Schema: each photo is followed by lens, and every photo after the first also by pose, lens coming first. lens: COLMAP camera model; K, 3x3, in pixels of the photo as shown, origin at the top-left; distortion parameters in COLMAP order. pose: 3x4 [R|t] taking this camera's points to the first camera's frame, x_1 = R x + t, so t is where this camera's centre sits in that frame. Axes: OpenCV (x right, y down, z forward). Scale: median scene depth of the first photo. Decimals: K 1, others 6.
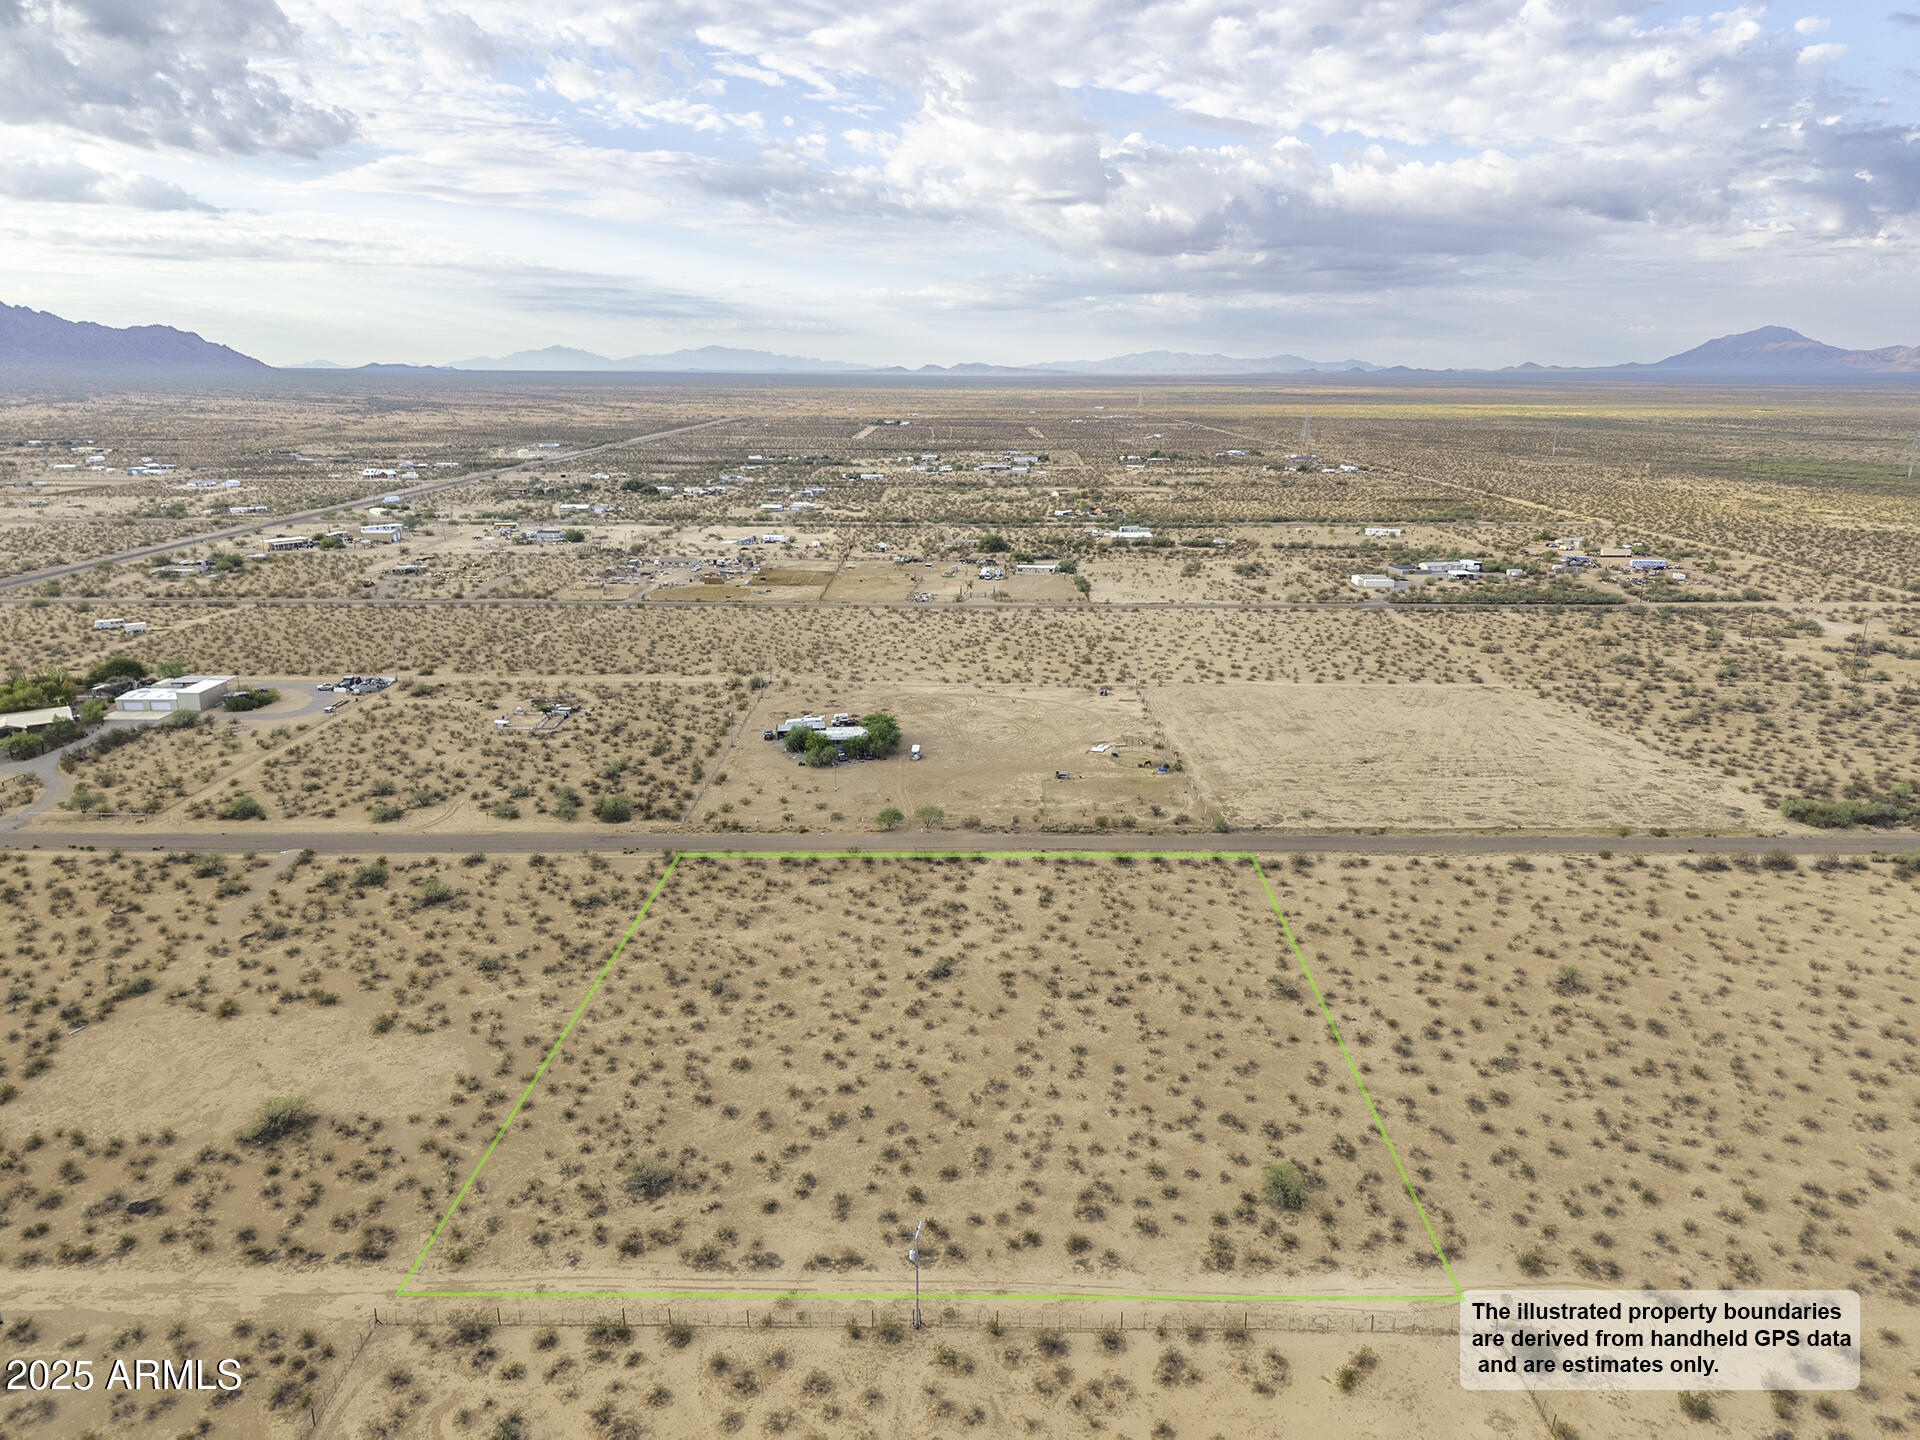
lens RADIAL K [[1279.5, 0, 946.7], [0, 1279.5, 729.0], [0, 0, 1]] dist [0.028080, -0.022418]
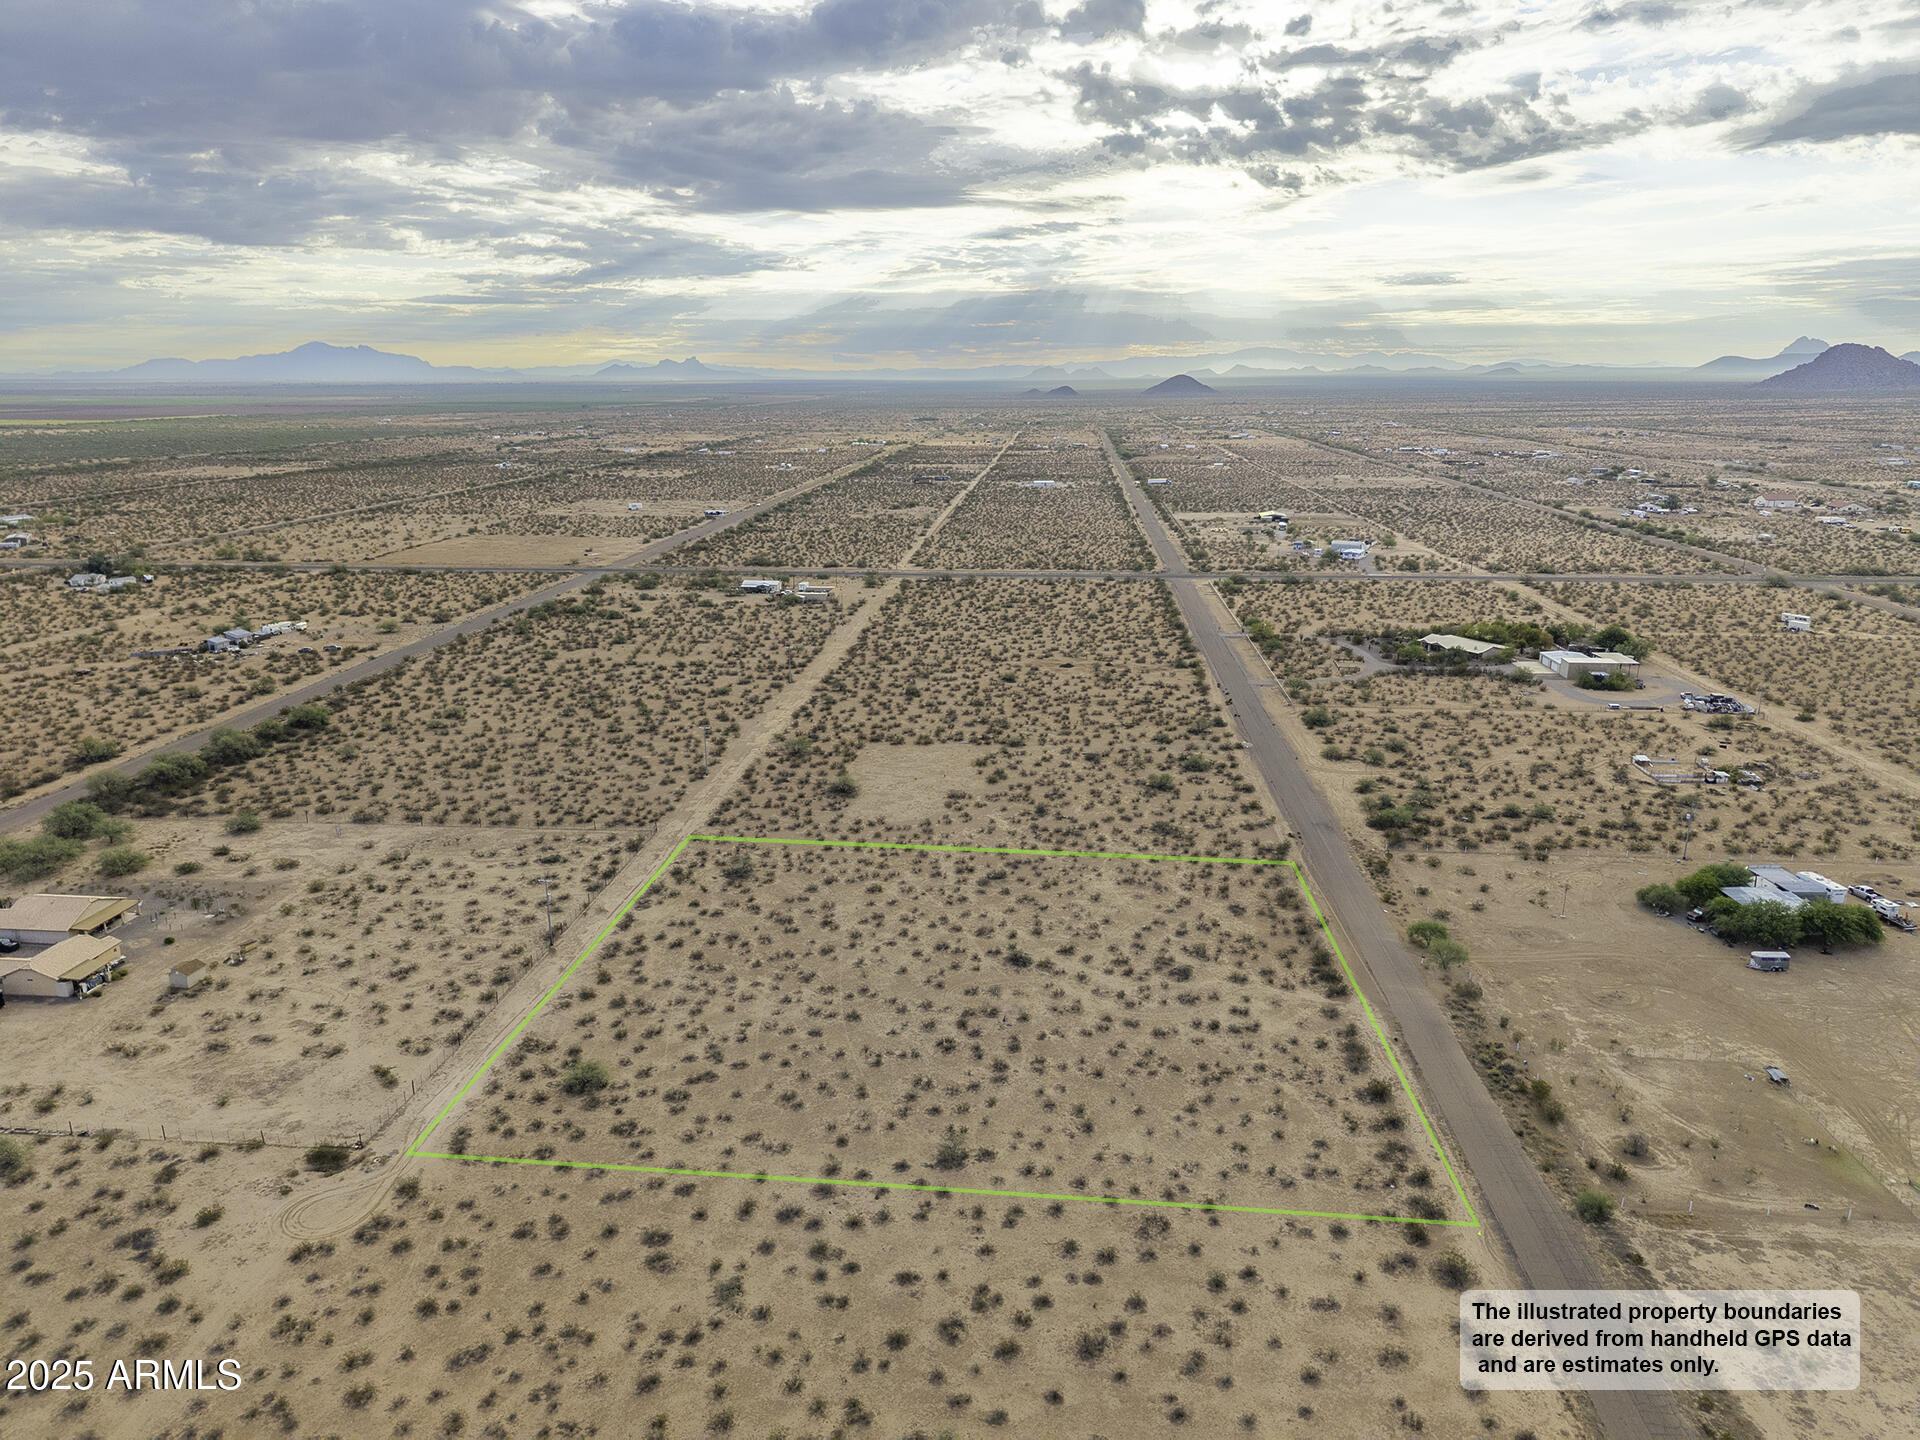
lens RADIAL K [[1279.5, 0, 962.4], [0, 1279.5, 704.4], [0, 0, 1]] dist [0.028080, -0.022418]
pose [[-0.075152, 0.249956, -0.965336, 1.148579], [-0.269423, 0.926979, 0.260999, -0.308495], [0.960085, 0.279699, -0.002320, 1.129507]]
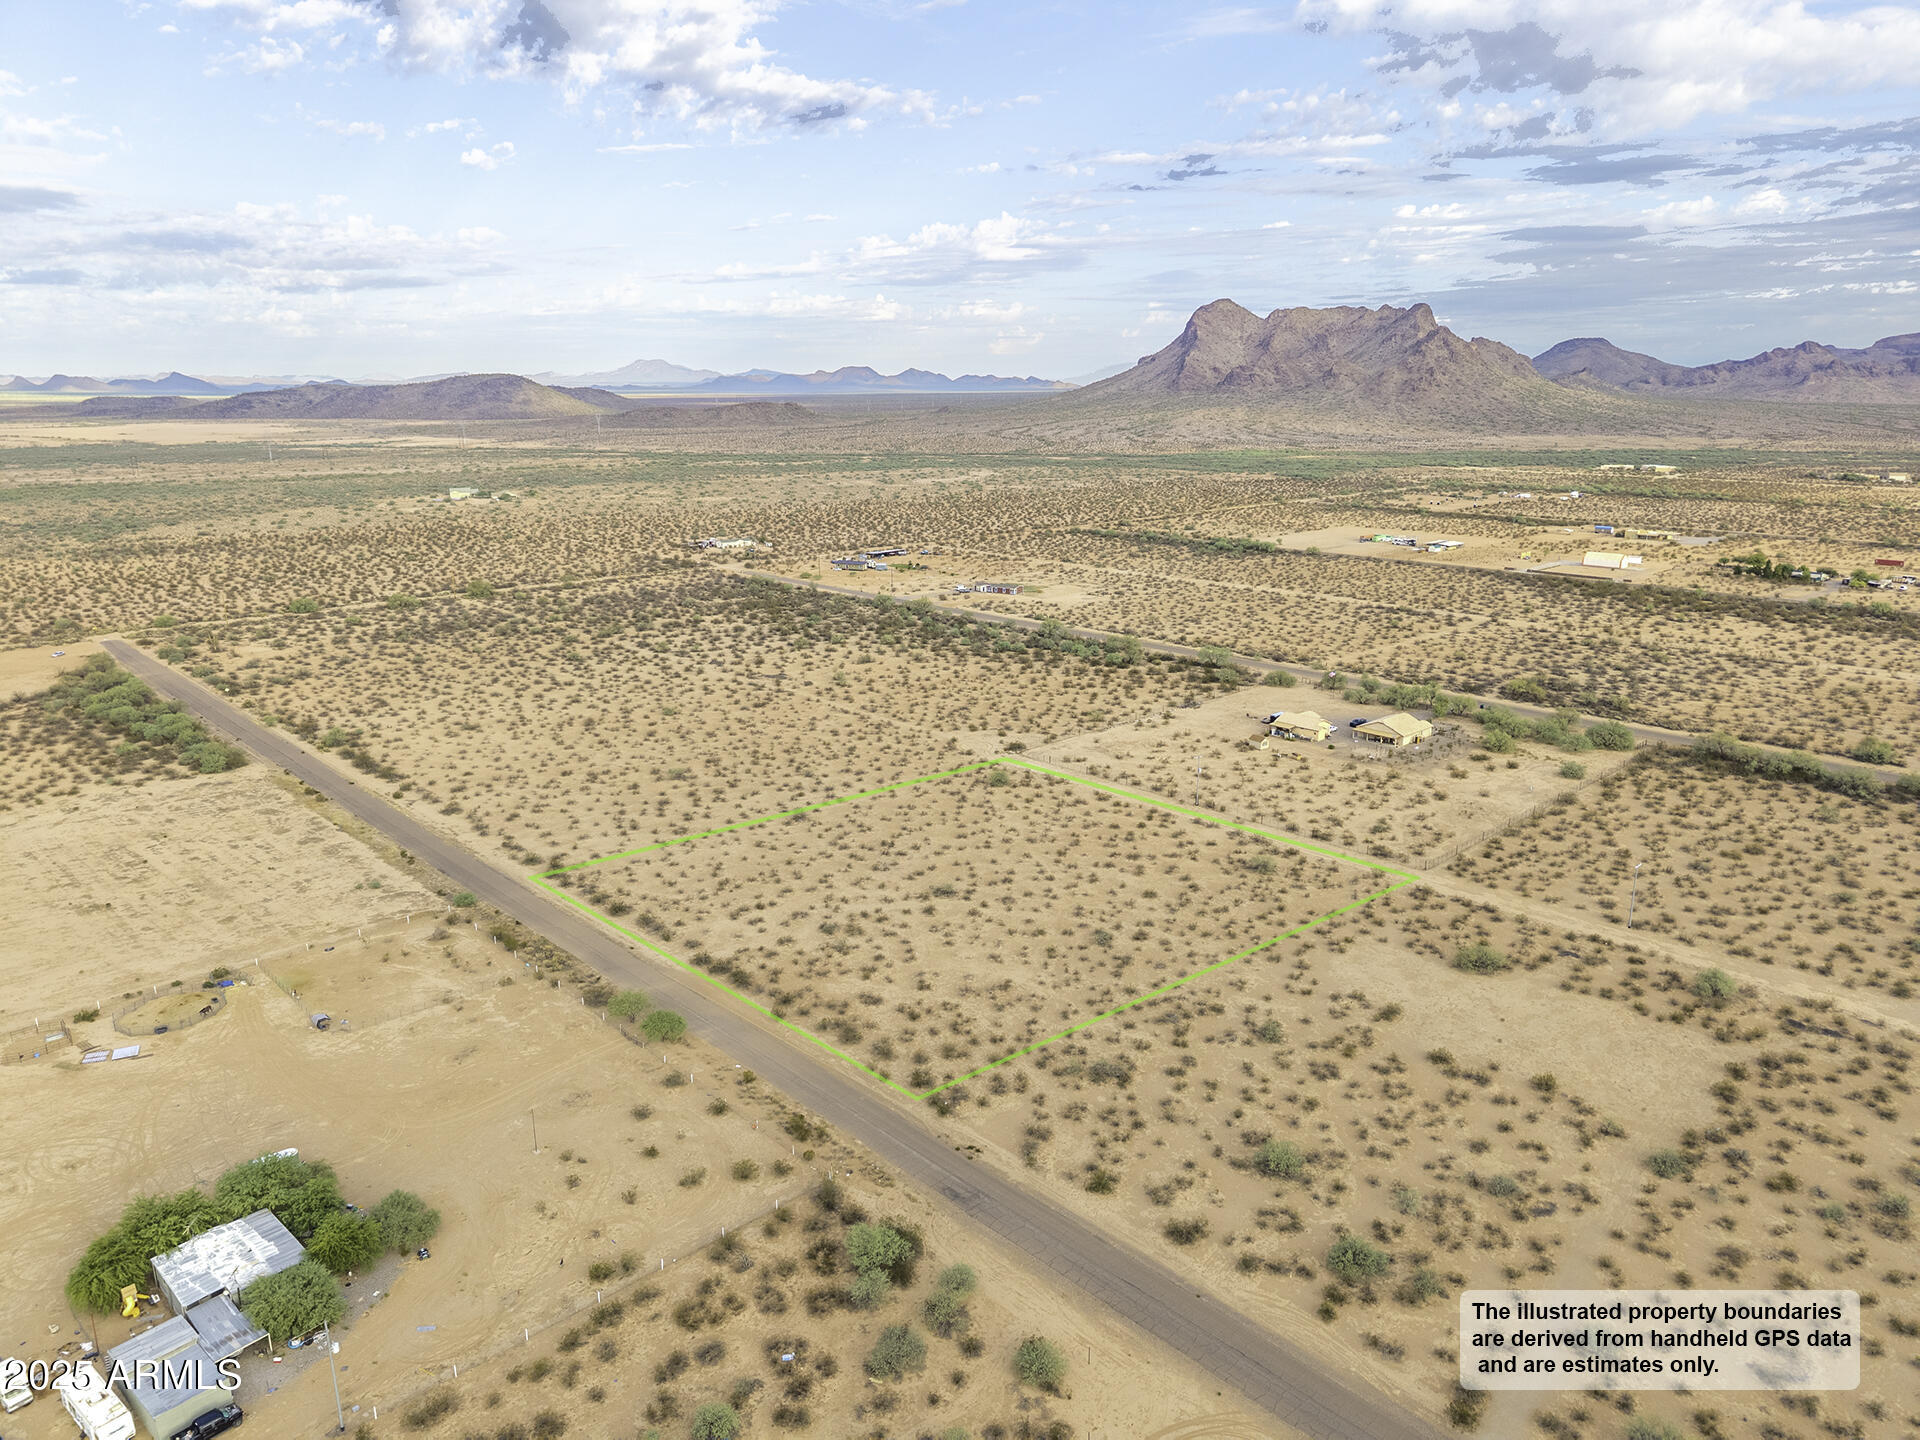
lens RADIAL K [[1279.5, 0, 958.1], [0, 1279.5, 718.9], [0, 0, 1]] dist [0.028080, -0.022418]
pose [[-0.692097, -0.185092, 0.697670, -1.009288], [0.197072, 0.881385, 0.429329, -0.567254], [-0.694381, 0.434628, -0.573527, 1.997010]]
